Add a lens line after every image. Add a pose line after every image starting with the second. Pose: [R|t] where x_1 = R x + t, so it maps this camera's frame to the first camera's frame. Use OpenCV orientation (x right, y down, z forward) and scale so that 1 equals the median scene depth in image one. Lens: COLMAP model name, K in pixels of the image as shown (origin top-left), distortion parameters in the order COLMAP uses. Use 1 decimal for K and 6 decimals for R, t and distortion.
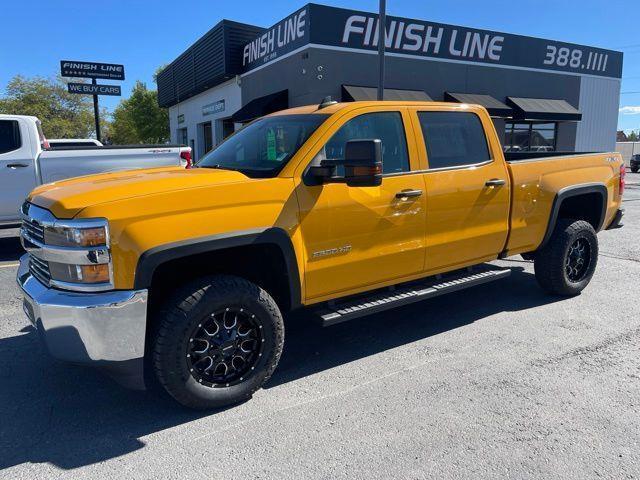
lens RADIAL K [[481.5, 0, 319.2], [0, 481.5, 238.1], [0, 0, 1]] dist [0.085274, -0.134134]
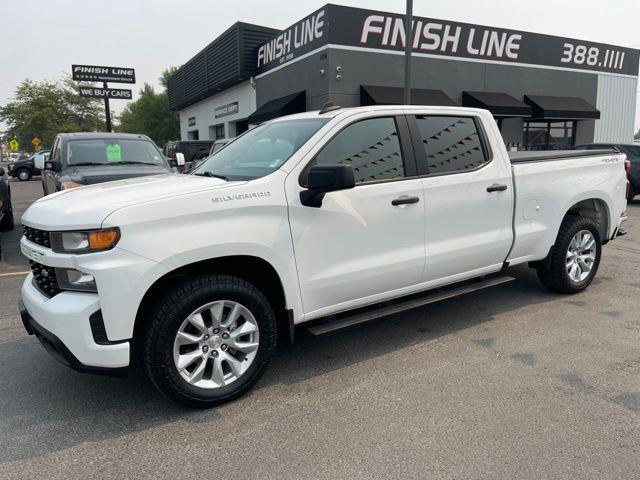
lens RADIAL K [[483.4, 0, 316.8], [0, 483.4, 237.6], [0, 0, 1]] dist [0.079583, -0.132217]
pose [[0.999874, -0.008329, -0.013509, -0.025355], [0.008279, 0.999959, -0.003725, -0.000760], [0.013539, 0.003613, 0.999902, 0.003113]]
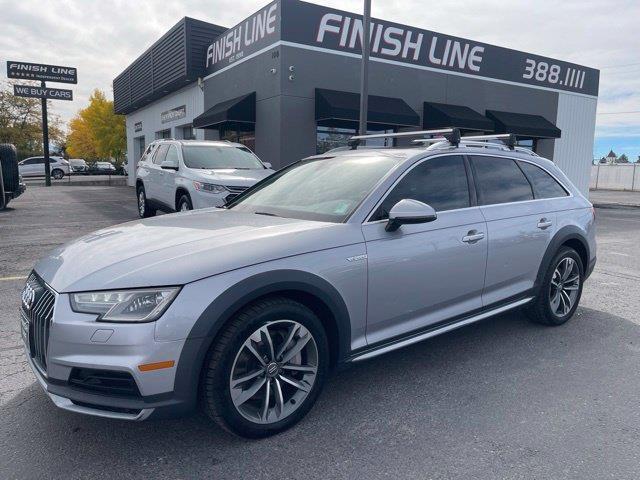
lens RADIAL K [[481.1, 0, 320.0], [0, 481.1, 240.0], [0, 0, 1]] dist [0.086227, -0.133923]
pose [[0.997053, 0.012237, 0.075736, -0.008281], [-0.009697, 0.999381, -0.033813, -0.000718], [-0.076103, 0.032979, 0.996554, 0.083217]]
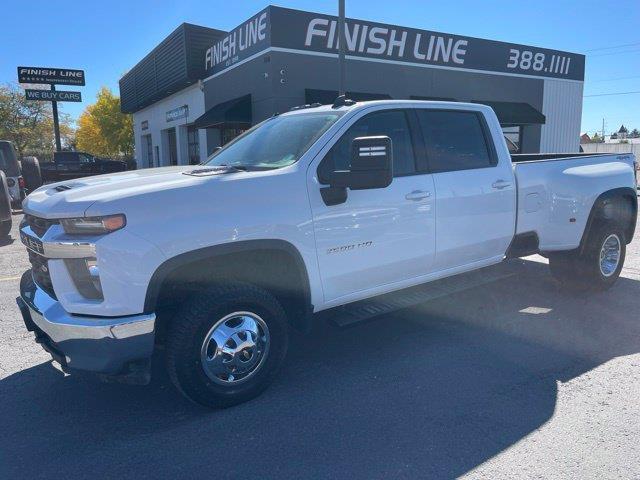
lens RADIAL K [[481.5, 0, 319.2], [0, 481.5, 238.1], [0, 0, 1]] dist [0.085274, -0.134134]
pose [[0.998424, -0.021447, 0.051864, 0.013499], [0.021955, 0.999716, -0.009252, -0.004767], [-0.051651, 0.010376, 0.998611, 0.020447]]
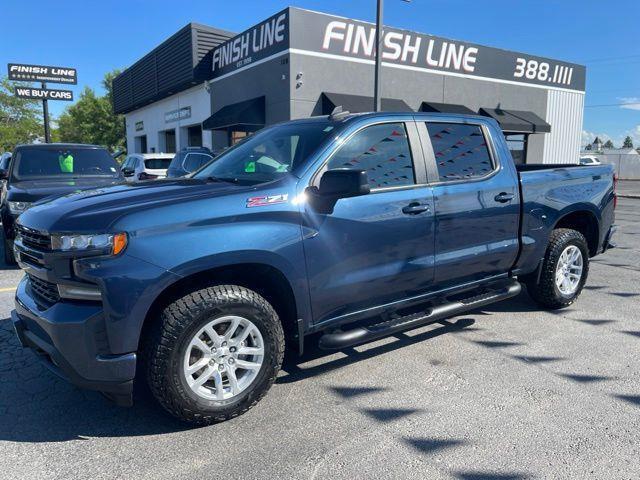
lens RADIAL K [[481.5, 0, 319.2], [0, 481.5, 238.1], [0, 0, 1]] dist [0.085274, -0.134134]
pose [[0.995335, -0.010009, 0.095958, -0.044360], [0.011947, 0.999736, -0.019639, -0.005466], [-0.095736, 0.020694, 0.995192, 0.037224]]
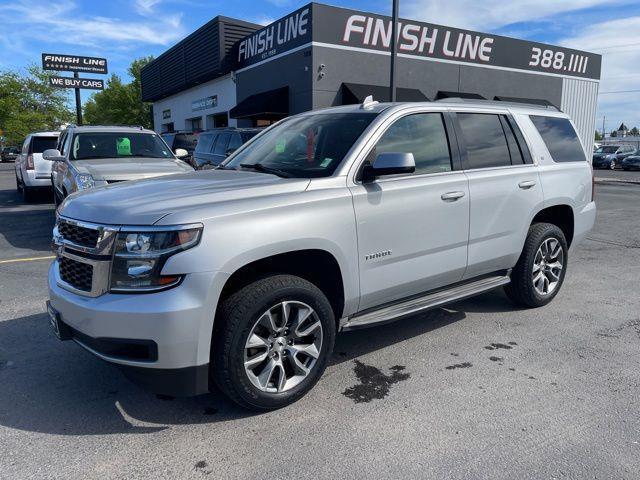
lens RADIAL K [[481.5, 0, 319.2], [0, 481.5, 238.1], [0, 0, 1]] dist [0.085274, -0.134134]
pose [[0.998280, -0.003867, 0.058499, -0.051469], [0.003512, 0.999975, 0.006174, 0.004735], [-0.058522, -0.005958, 0.998268, -0.017691]]
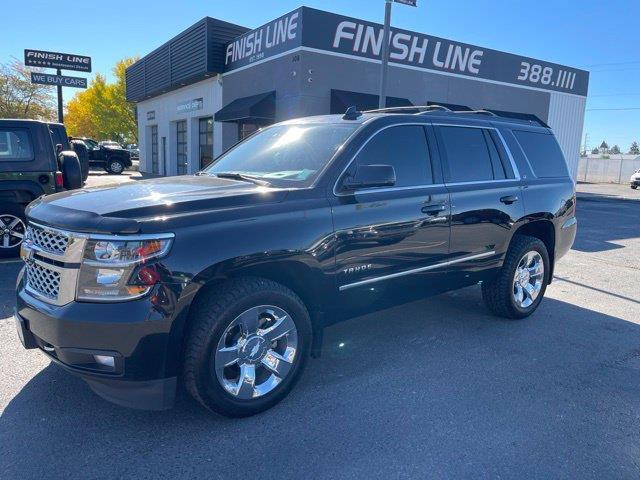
lens RADIAL K [[481.5, 0, 319.2], [0, 481.5, 238.1], [0, 0, 1]] dist [0.085274, -0.134134]
pose [[0.995630, 0.024810, 0.090026, -0.048874], [-0.024096, 0.999669, -0.009003, 0.001985], [-0.090219, 0.006795, 0.995899, 0.001952]]
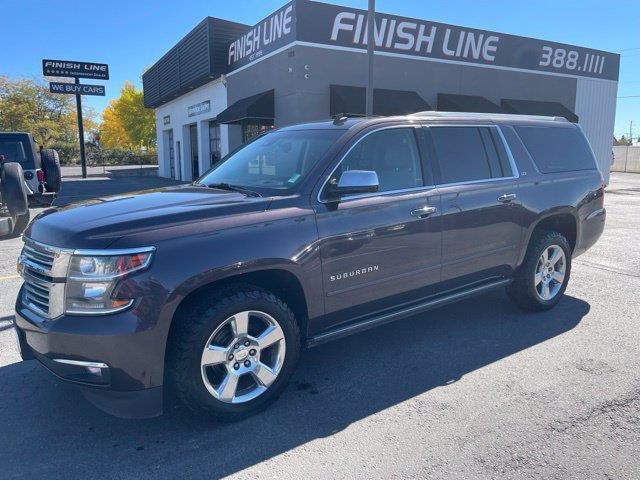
lens RADIAL K [[481.5, 0, 319.2], [0, 481.5, 238.1], [0, 0, 1]] dist [0.085274, -0.134134]
pose [[0.999879, 0.002355, 0.015359, 0.008911], [-0.002278, 0.999985, -0.004983, -0.008280], [-0.015370, 0.004947, 0.999870, 0.040367]]
